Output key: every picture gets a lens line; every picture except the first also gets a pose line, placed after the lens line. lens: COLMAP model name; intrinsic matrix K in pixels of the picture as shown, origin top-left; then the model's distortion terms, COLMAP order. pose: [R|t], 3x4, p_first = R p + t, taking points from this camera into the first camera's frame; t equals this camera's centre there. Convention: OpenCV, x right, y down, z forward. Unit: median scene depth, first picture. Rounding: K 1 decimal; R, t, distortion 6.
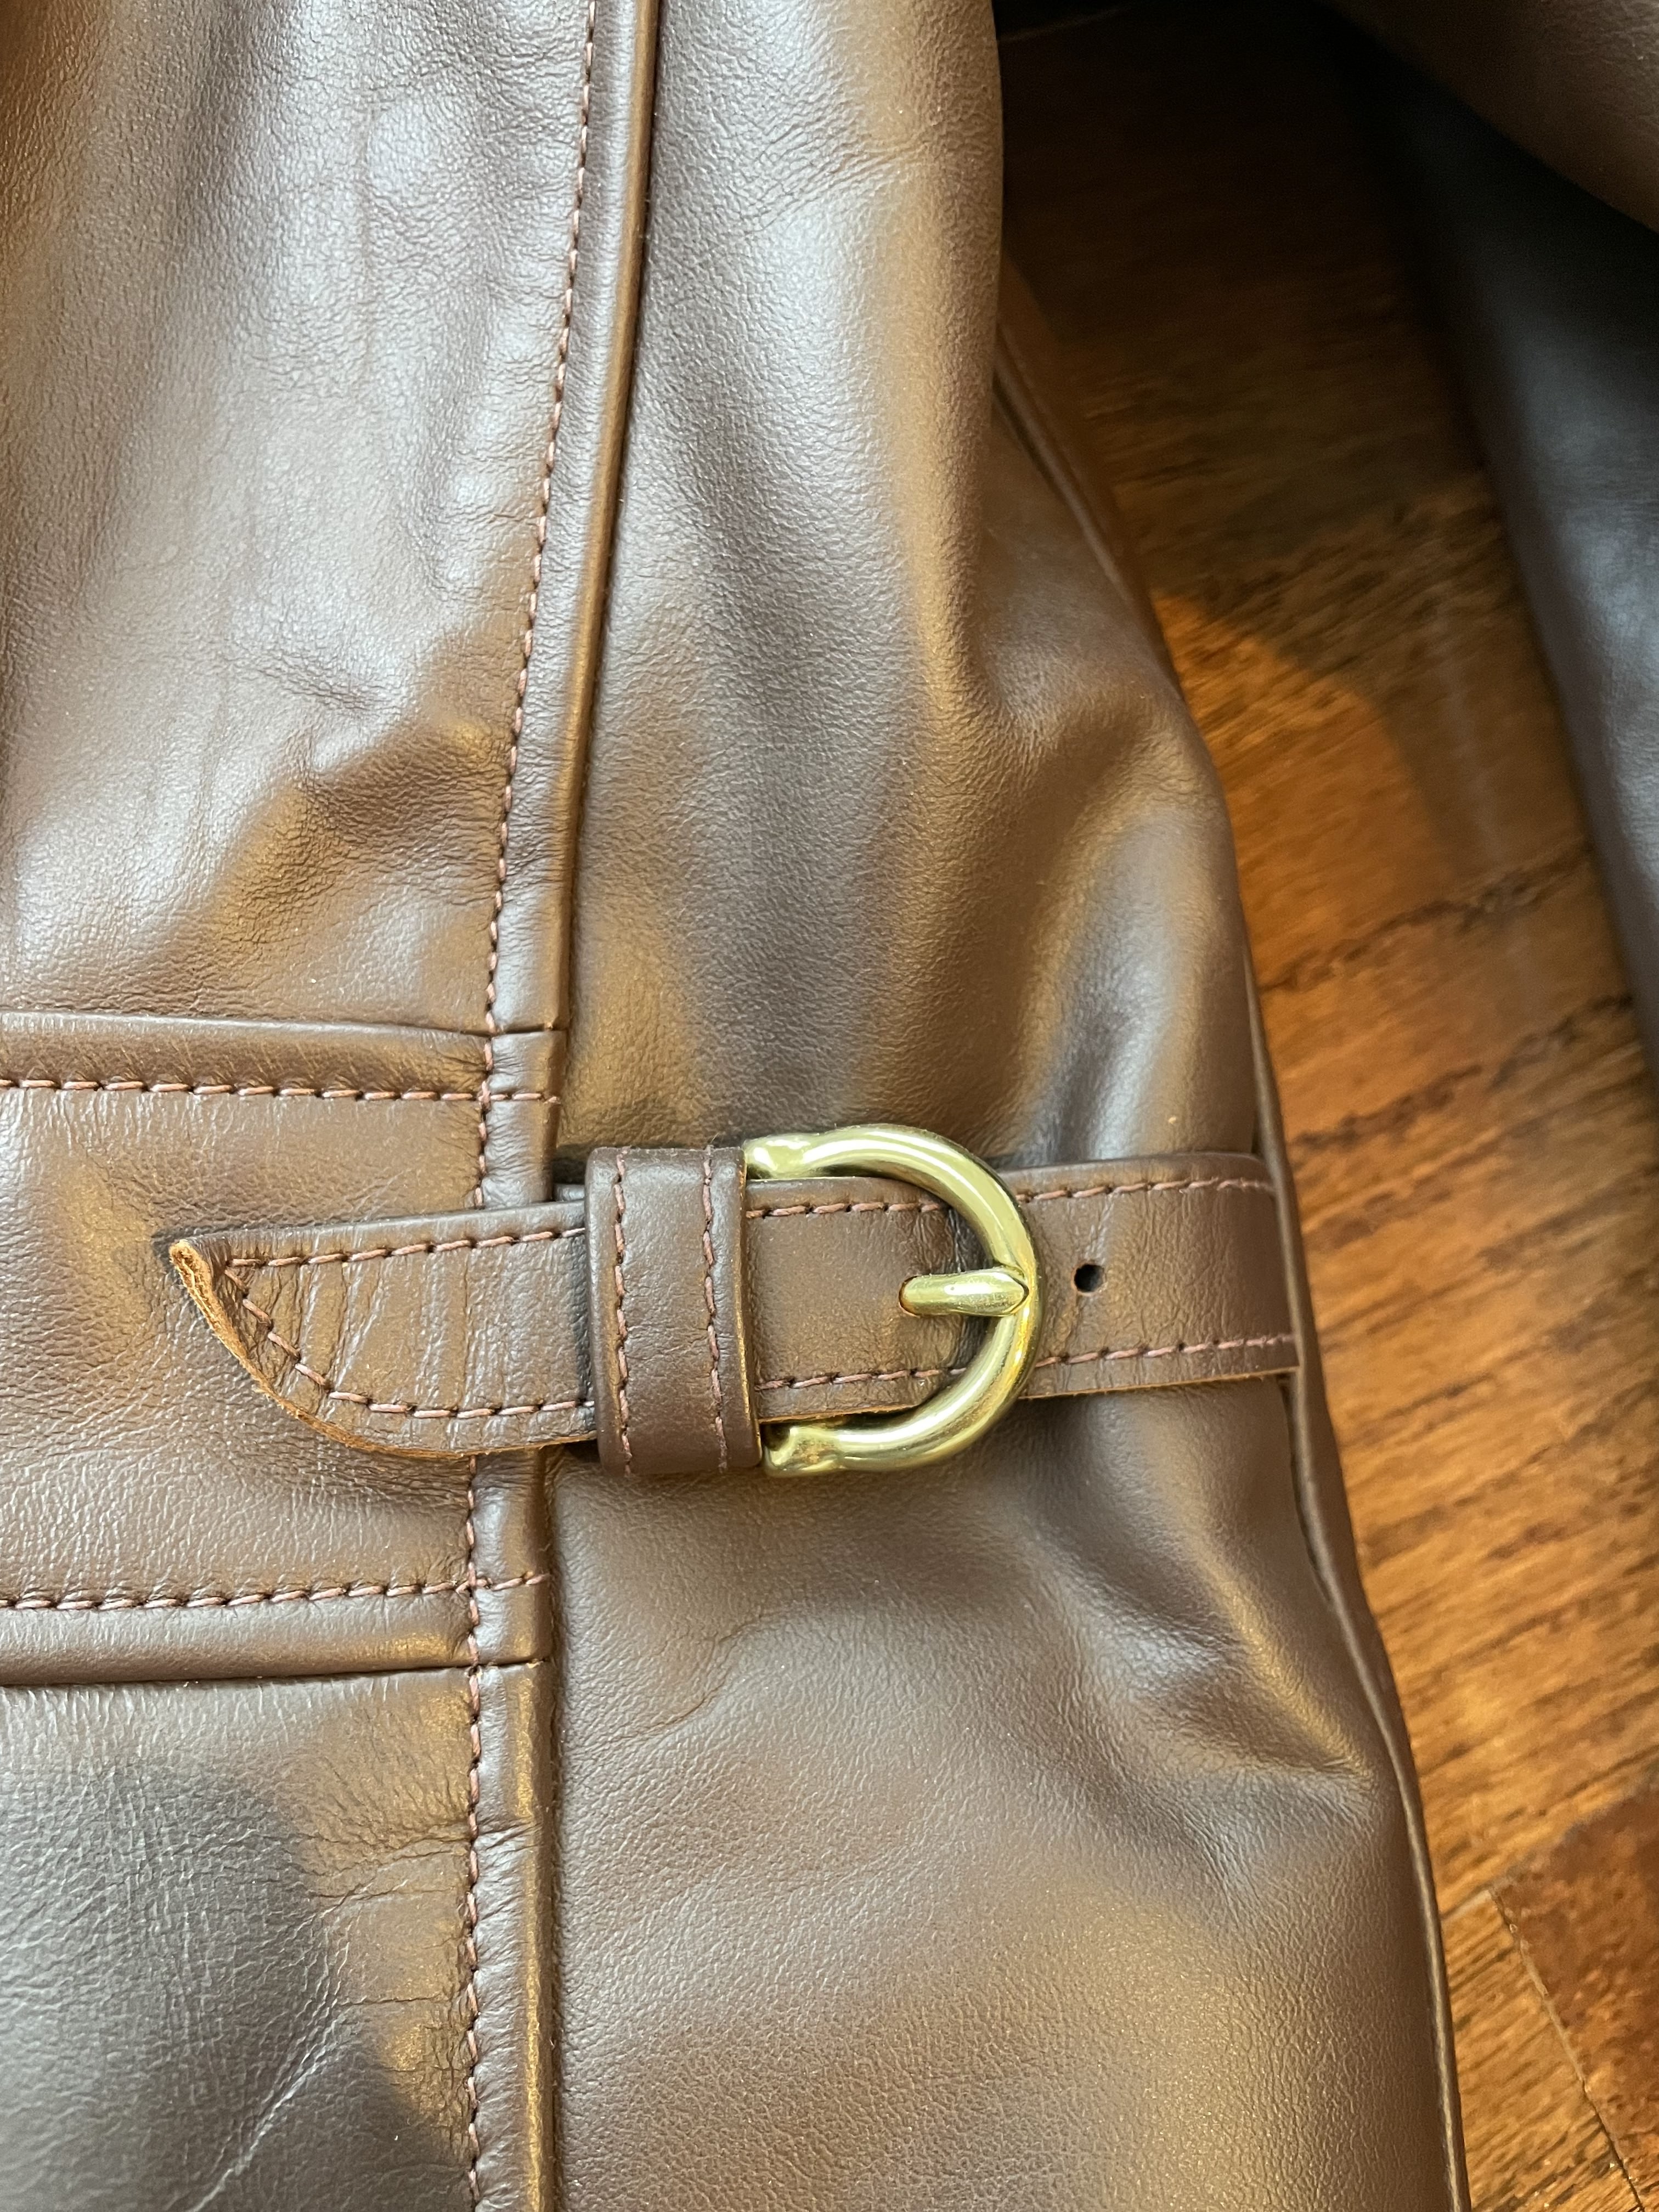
lens RADIAL K [[1670.6, 0, 829.5], [0, 1670.6, 1106.0], [0, 0, 1]] dist [0.065924, -0.104595]
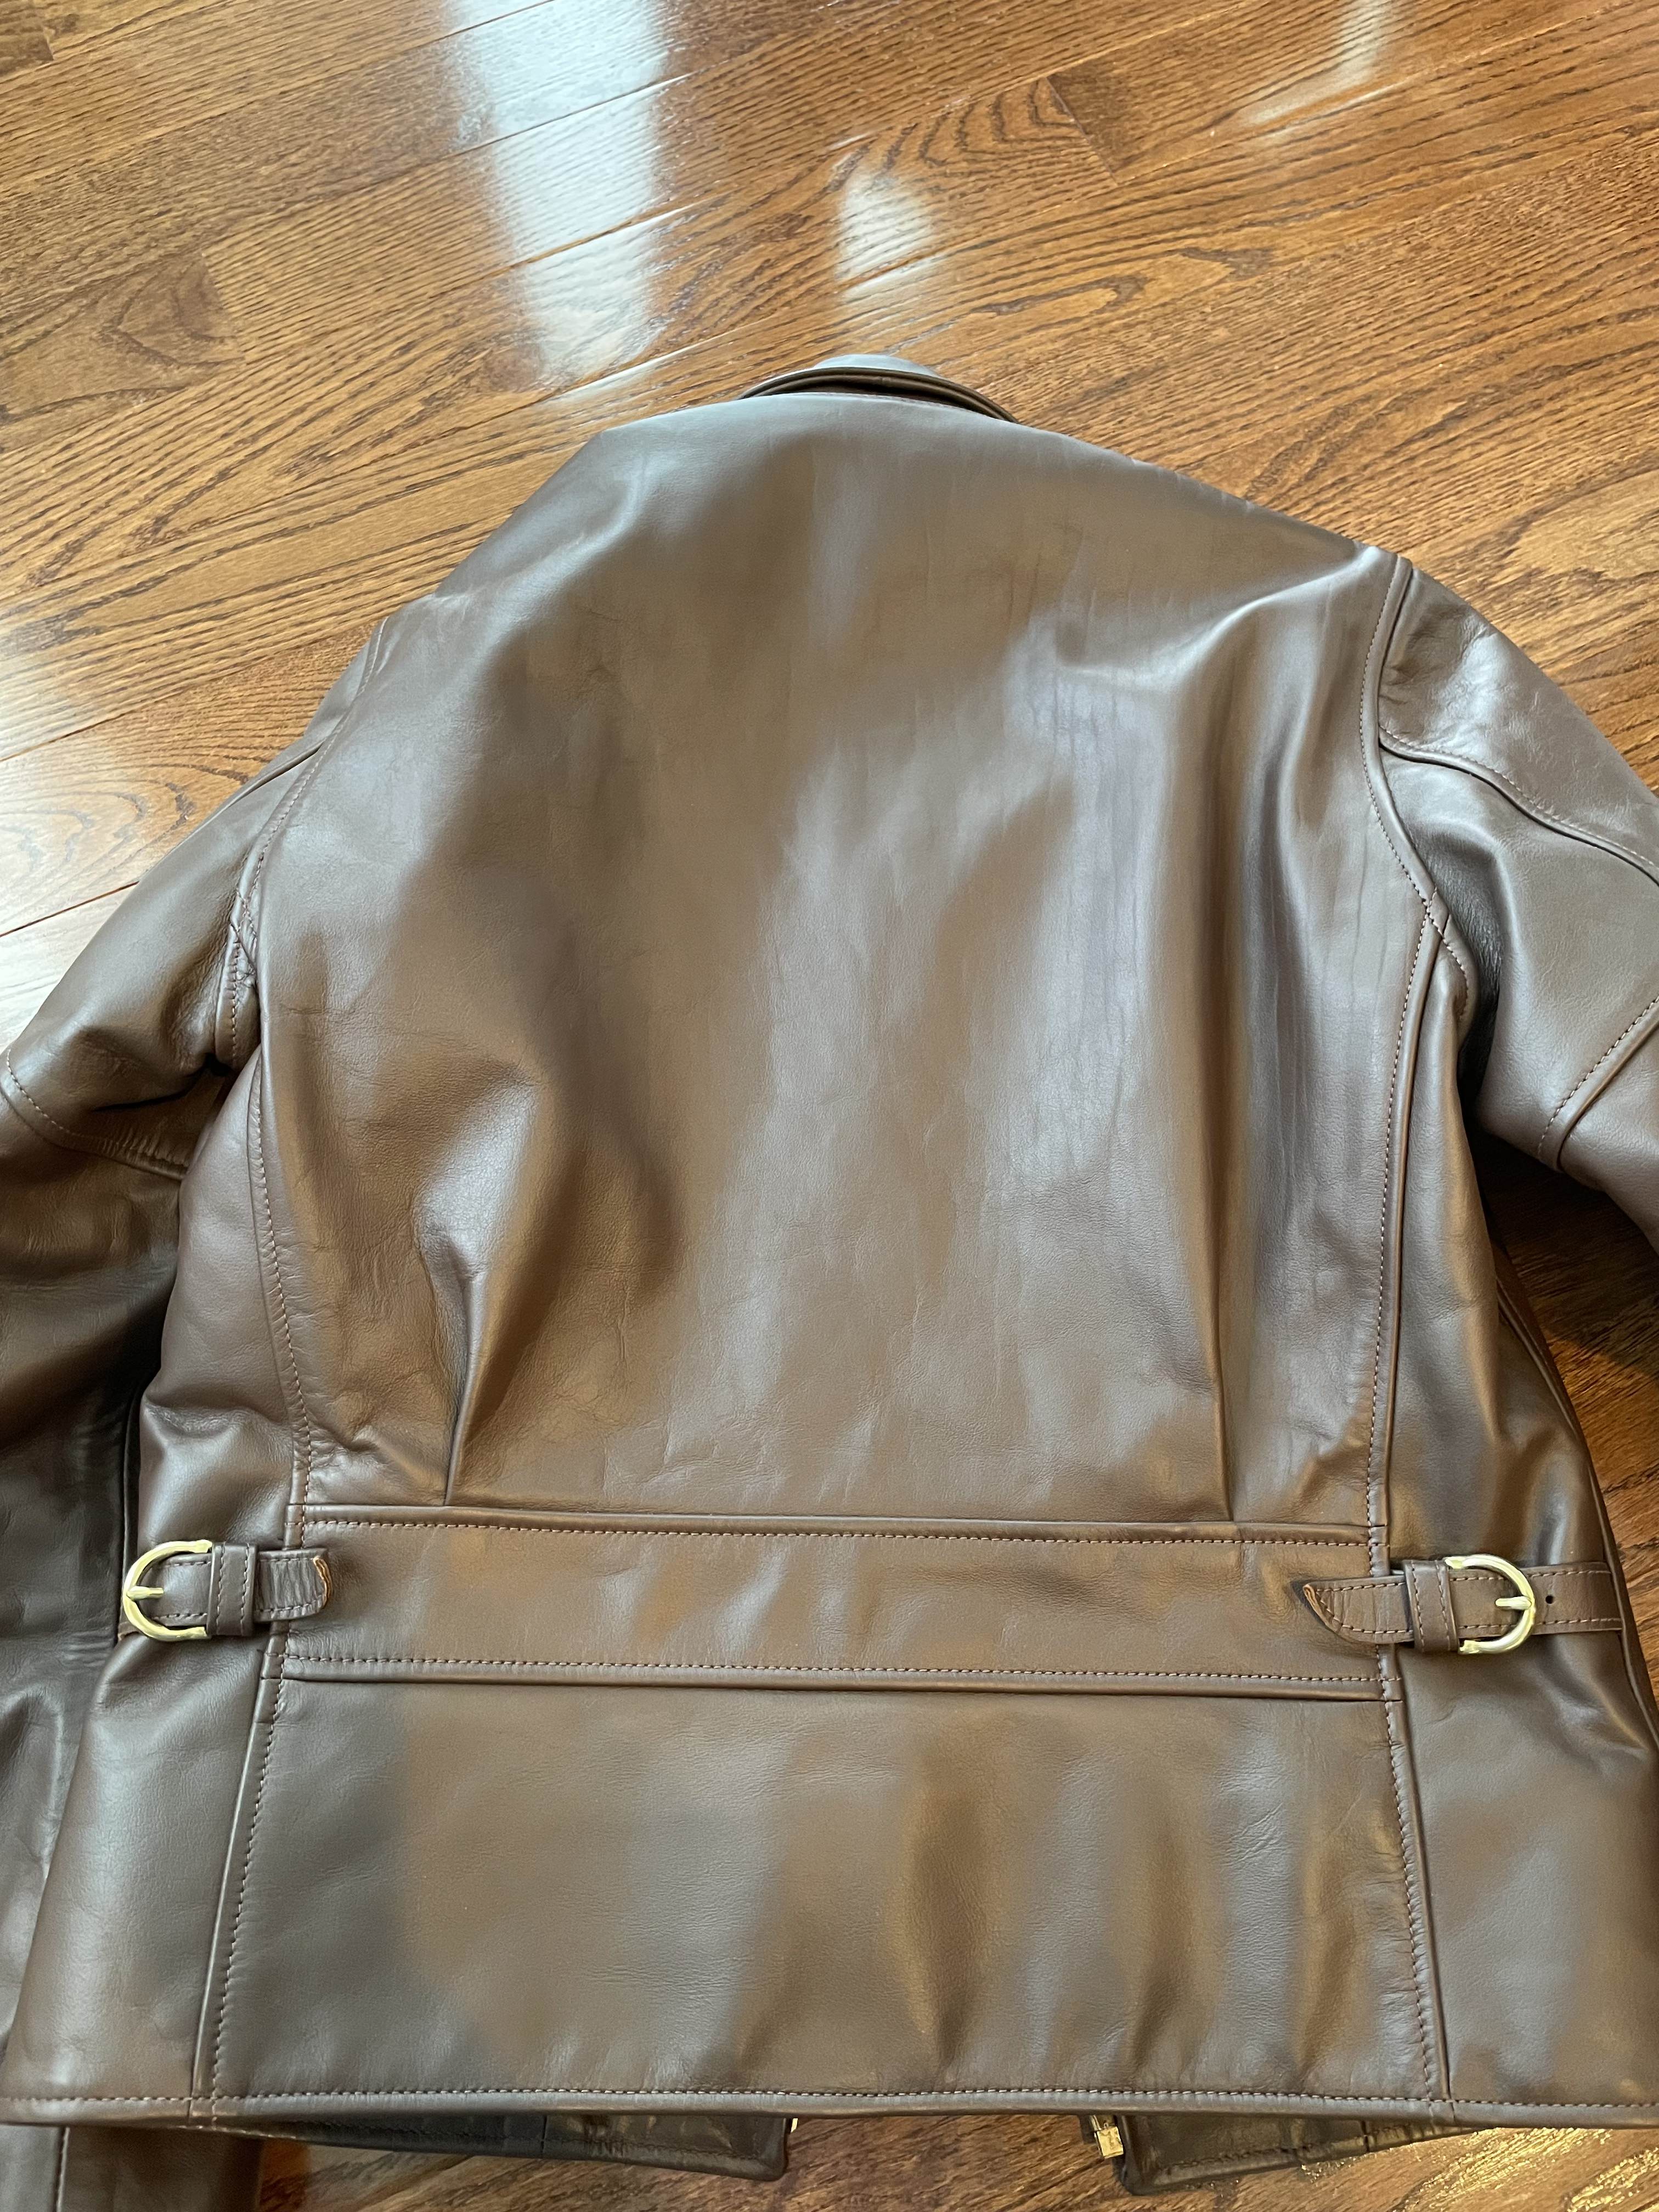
lens RADIAL K [[1670.6, 0, 829.5], [0, 1670.6, 1106.0], [0, 0, 1]] dist [0.065924, -0.104595]
pose [[0.967666, -0.052117, -0.246793, -0.388376], [0.010198, 0.985705, -0.168172, -0.345355], [0.252029, 0.160218, 0.954364, -2.985580]]
